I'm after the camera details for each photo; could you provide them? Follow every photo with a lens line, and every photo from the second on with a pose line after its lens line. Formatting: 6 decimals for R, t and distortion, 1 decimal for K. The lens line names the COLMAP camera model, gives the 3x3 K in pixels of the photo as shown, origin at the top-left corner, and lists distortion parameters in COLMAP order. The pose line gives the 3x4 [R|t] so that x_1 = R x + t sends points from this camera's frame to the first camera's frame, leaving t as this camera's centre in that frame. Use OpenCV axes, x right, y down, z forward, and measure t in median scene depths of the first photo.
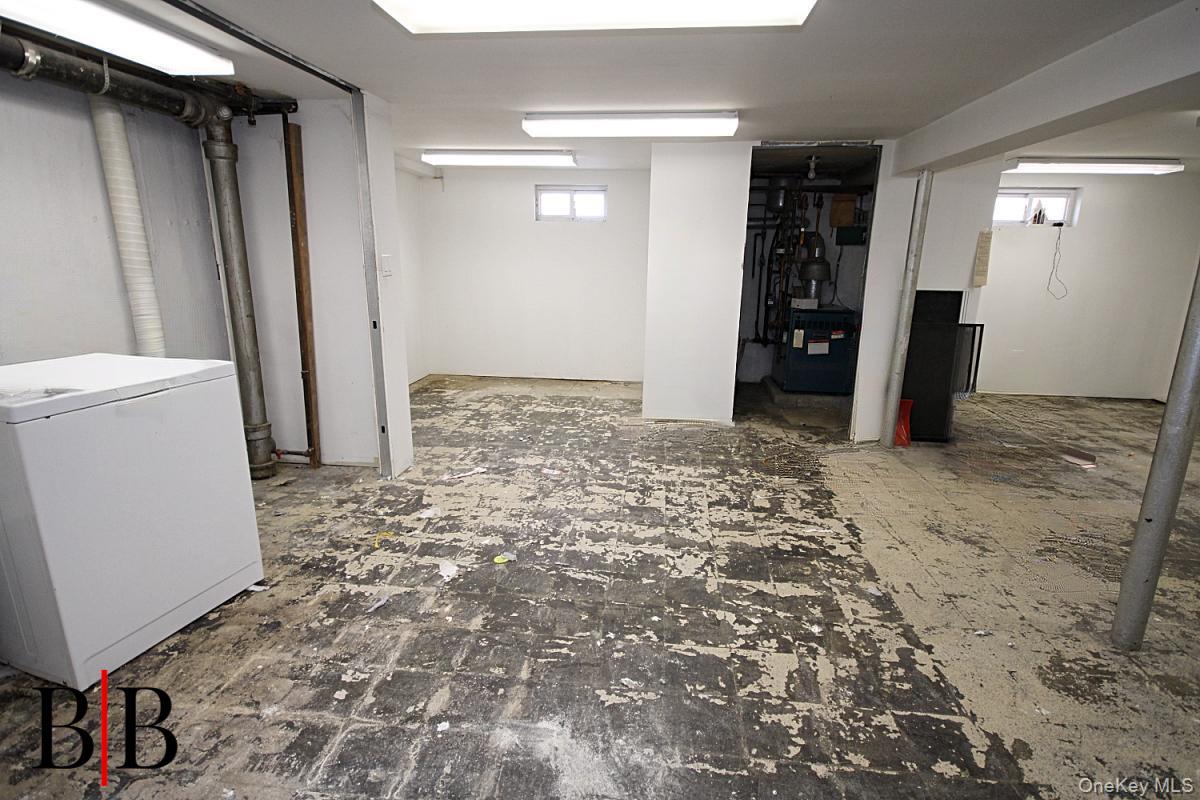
lens RADIAL K [[621.5, 0, 600.0], [0, 621.5, 400.0], [0, 0, 1]] dist [-0.004429, -0.000577]
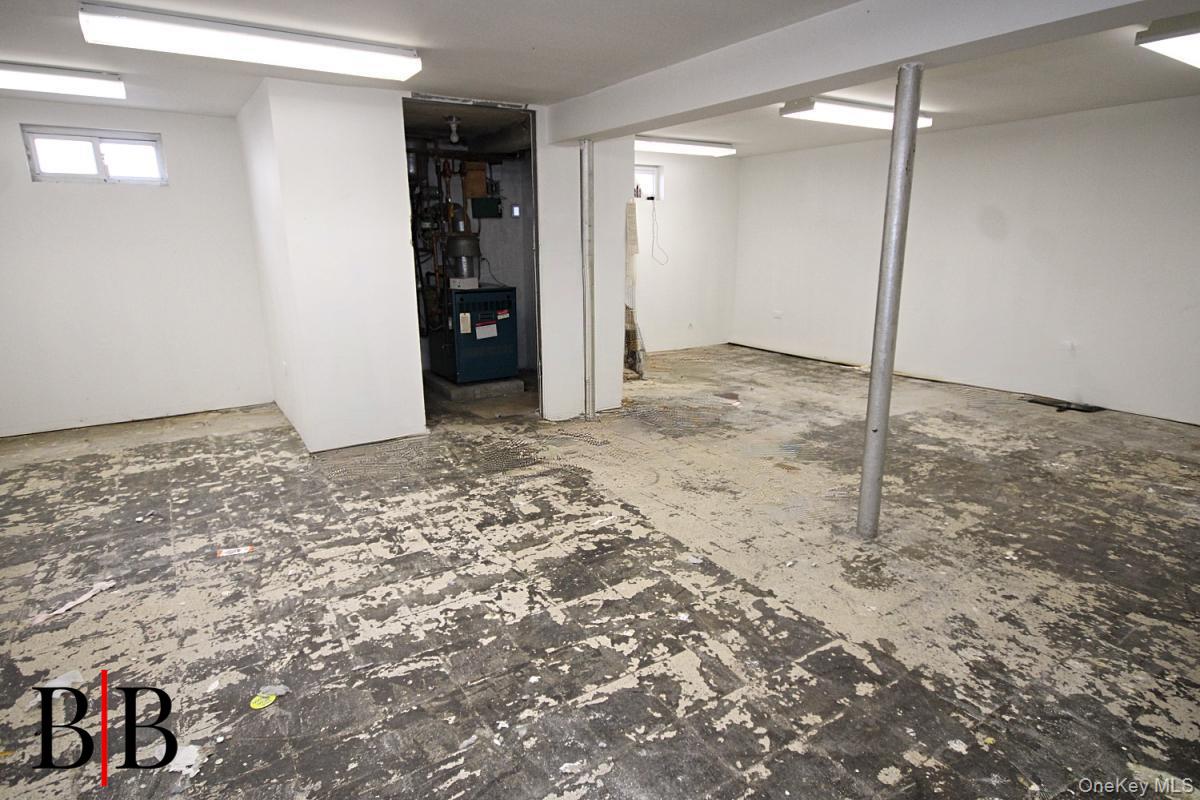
lens RADIAL K [[686.4, 0, 600.0], [0, 686.4, 400.0], [0, 0, 1]] dist [-0.005544, 0.022724]
pose [[0.757174, -0.171923, 0.630183, -0.272638], [0.169573, 0.983402, 0.064541, -0.034028], [-0.630819, 0.057993, 0.773760, 0.197541]]
